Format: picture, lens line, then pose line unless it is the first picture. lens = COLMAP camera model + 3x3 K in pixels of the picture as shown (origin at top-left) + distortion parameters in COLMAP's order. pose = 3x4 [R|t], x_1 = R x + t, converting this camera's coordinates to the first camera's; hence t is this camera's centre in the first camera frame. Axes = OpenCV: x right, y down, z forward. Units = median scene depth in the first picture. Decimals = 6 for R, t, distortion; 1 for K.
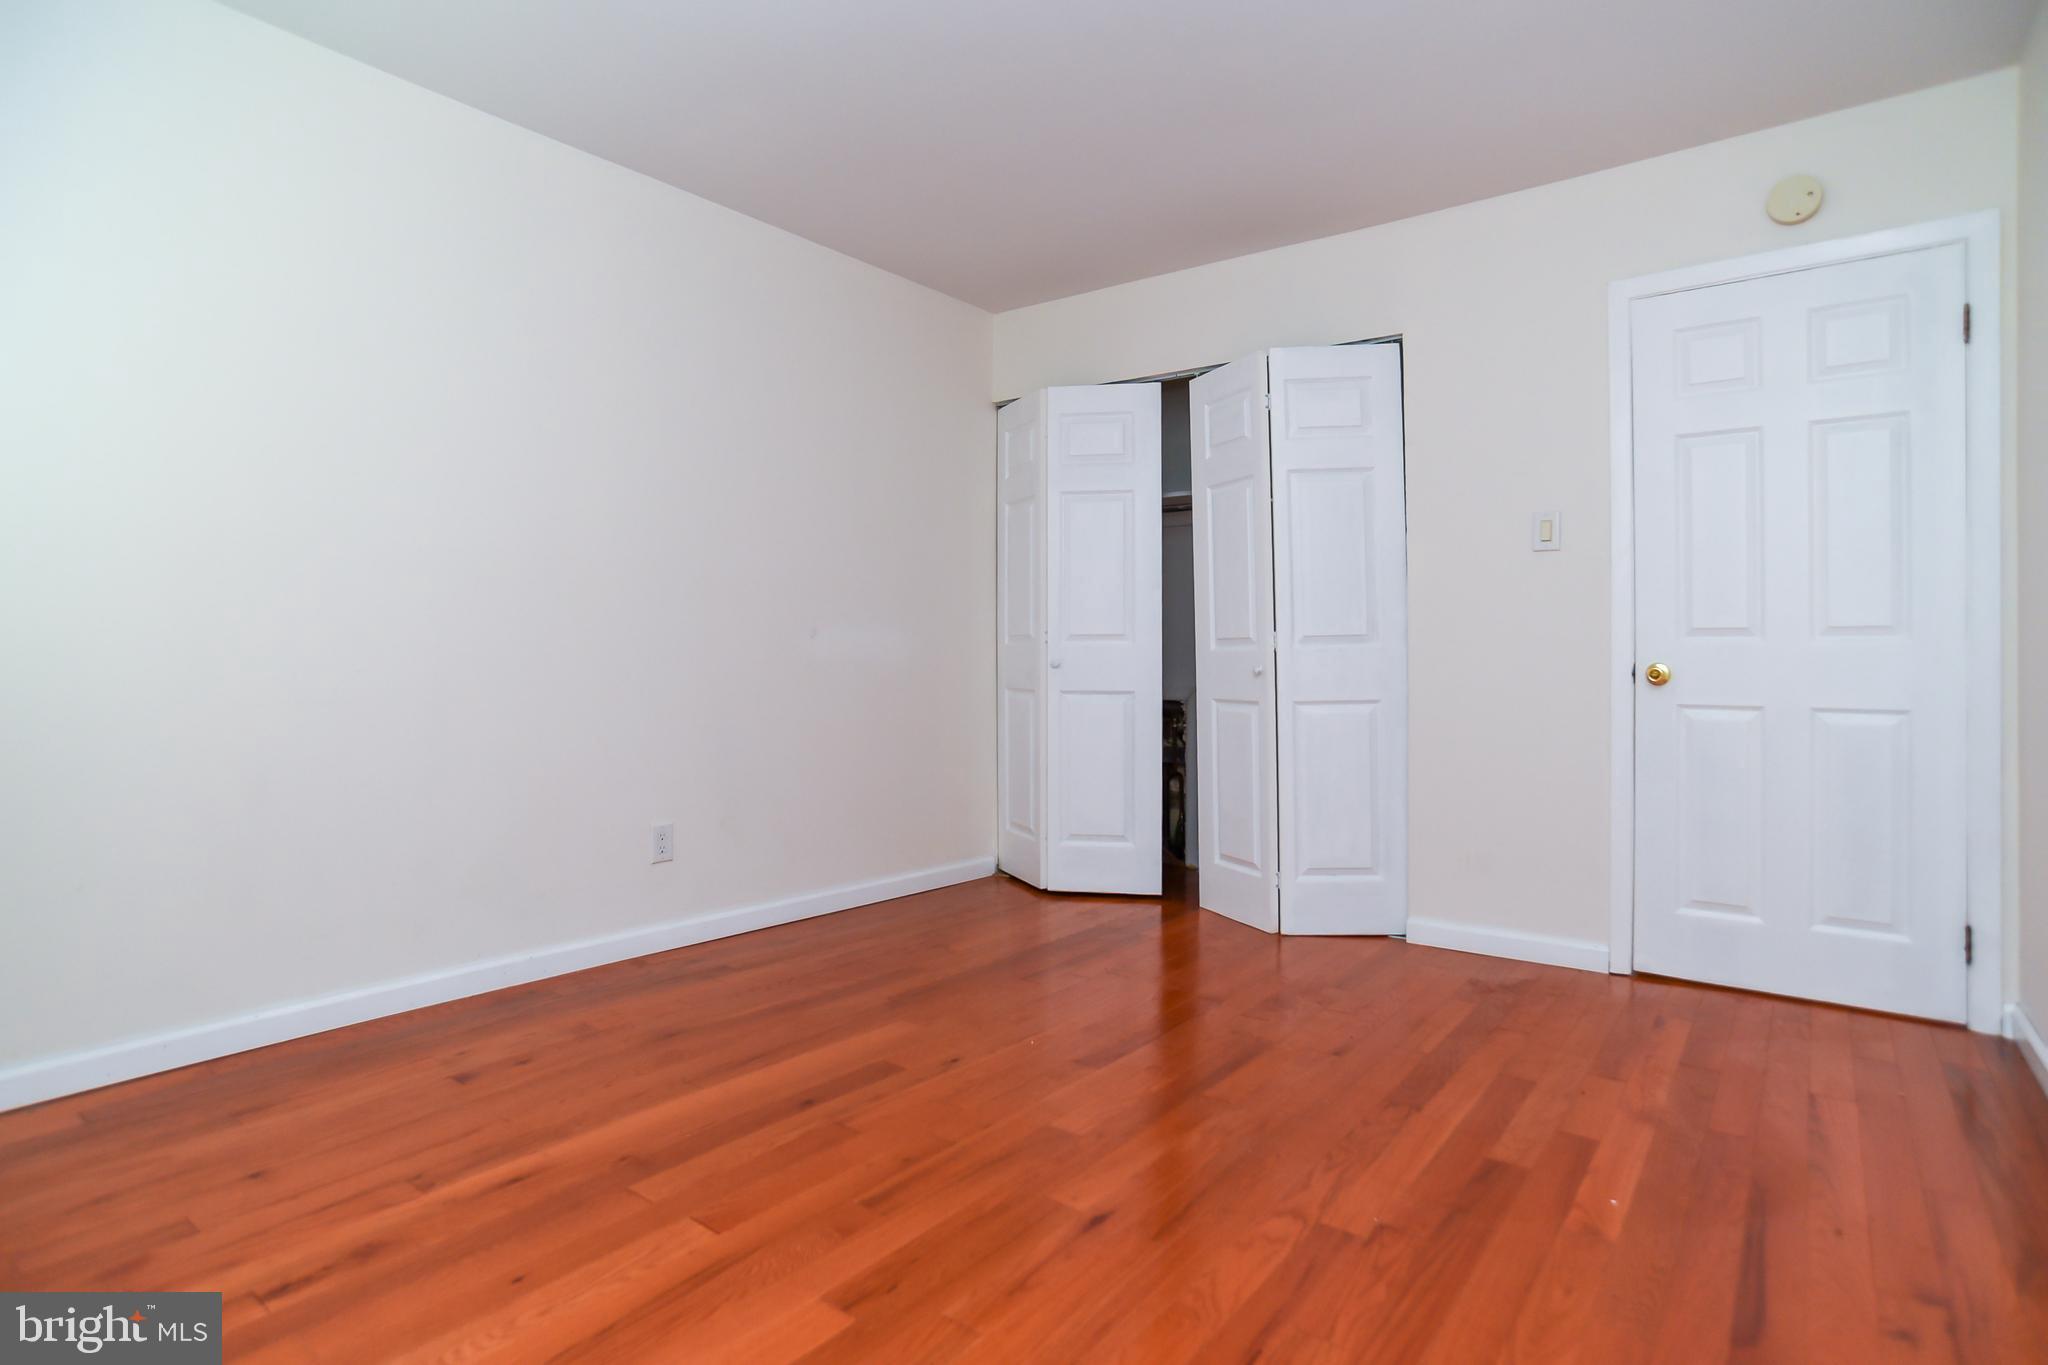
lens RADIAL K [[1060.9, 0, 1018.8], [0, 1060.9, 659.5], [0, 0, 1]] dist [-0.041541, 0.001027]
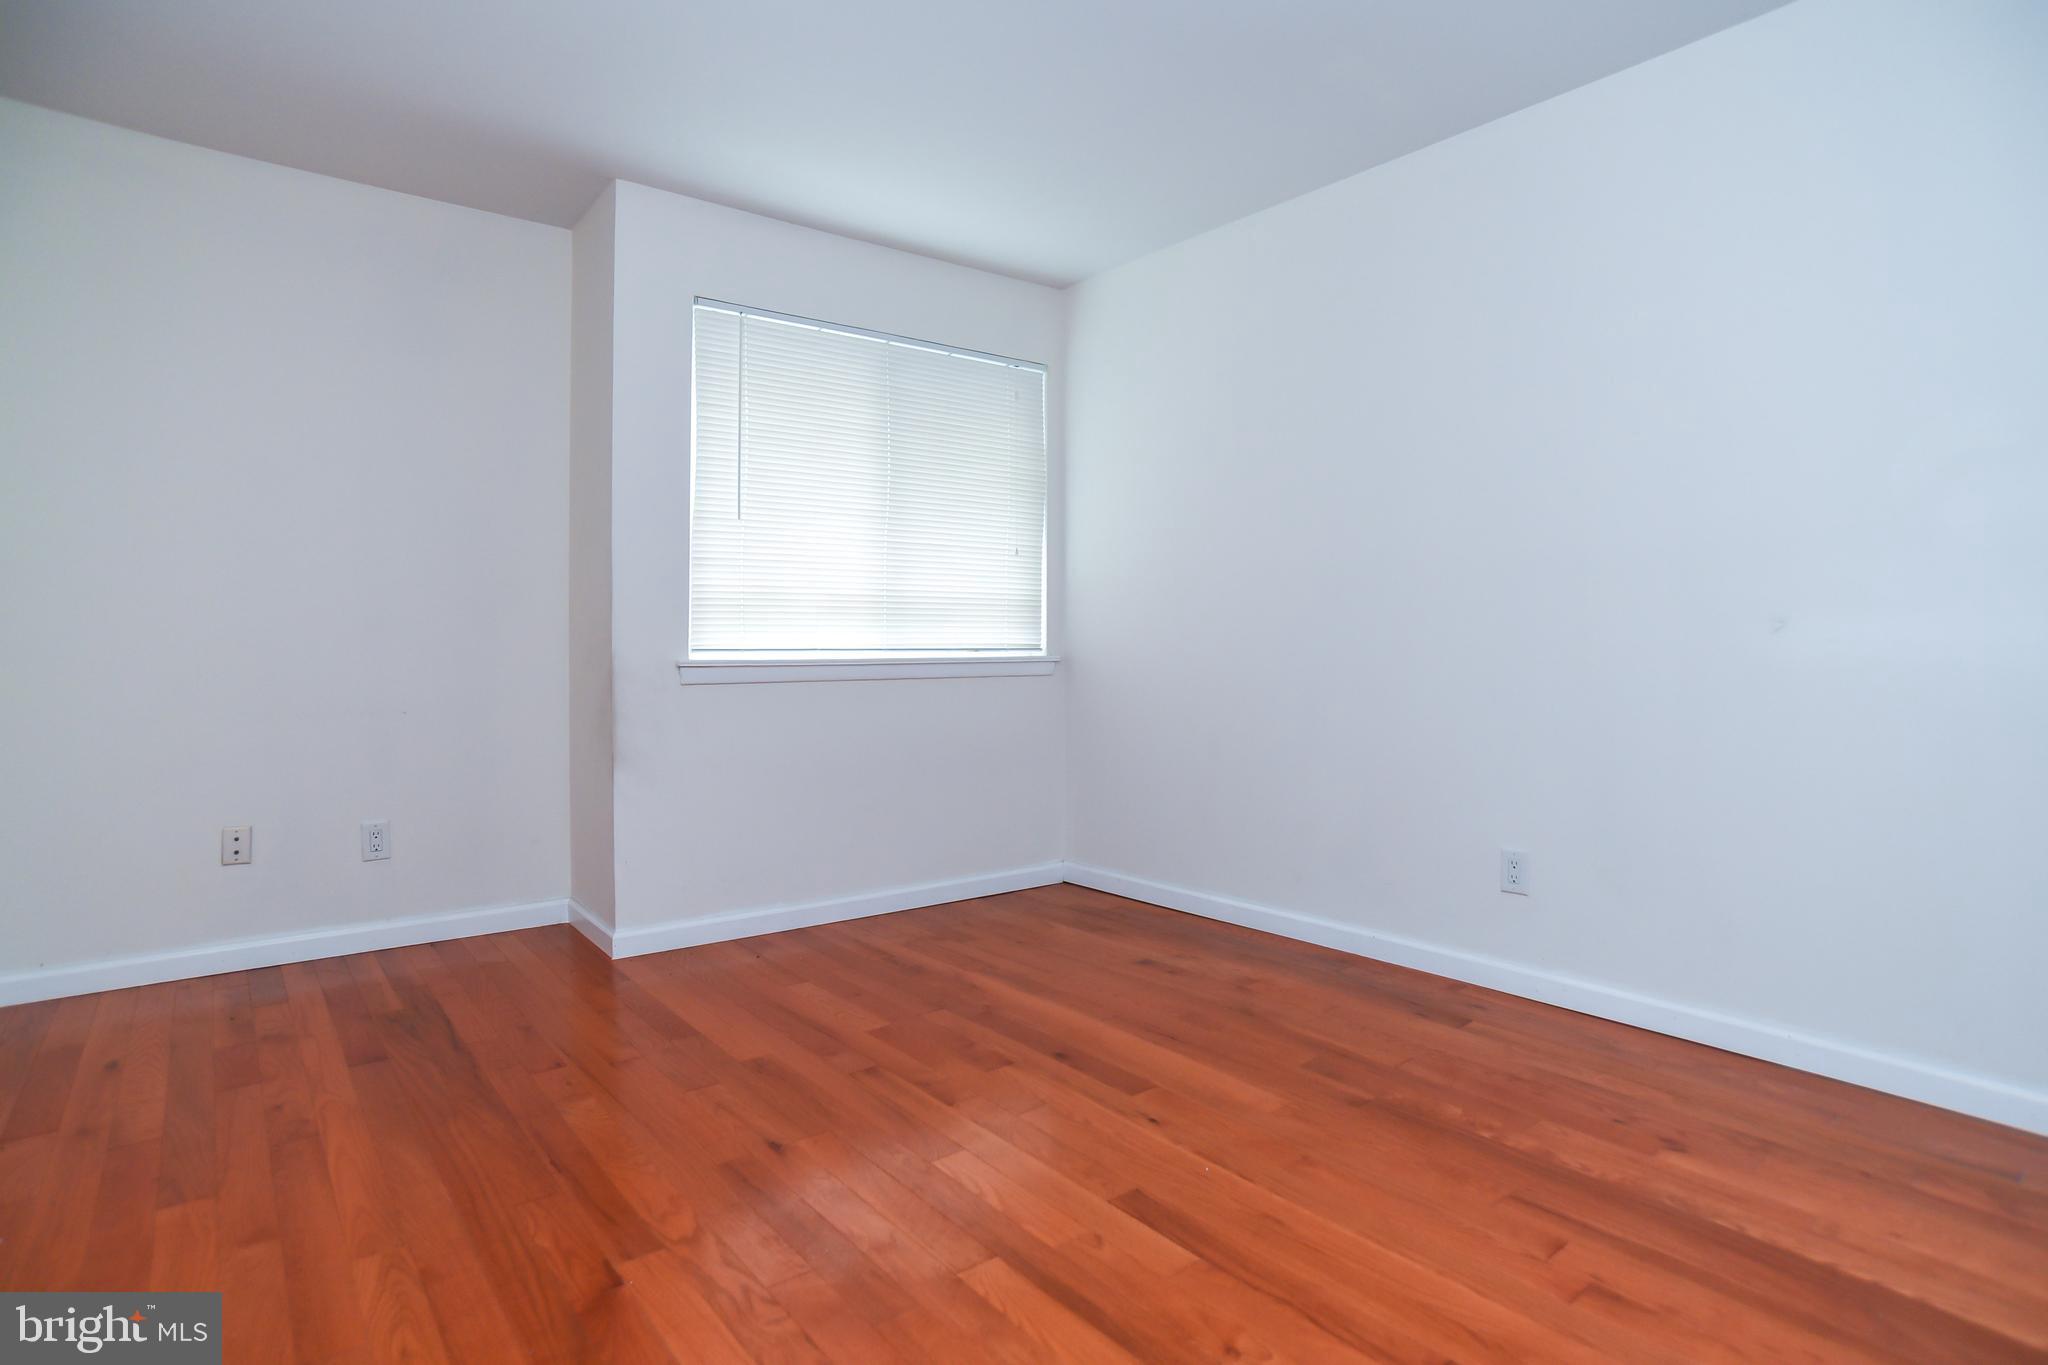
lens RADIAL K [[1060.9, 0, 1018.8], [0, 1060.9, 659.5], [0, 0, 1]] dist [-0.041541, 0.001027]
pose [[-0.253256, 0.000612, -0.967399, 1.071374], [0.004973, 0.999987, -0.000670, -0.000667], [0.967386, -0.004980, -0.253256, 1.478415]]
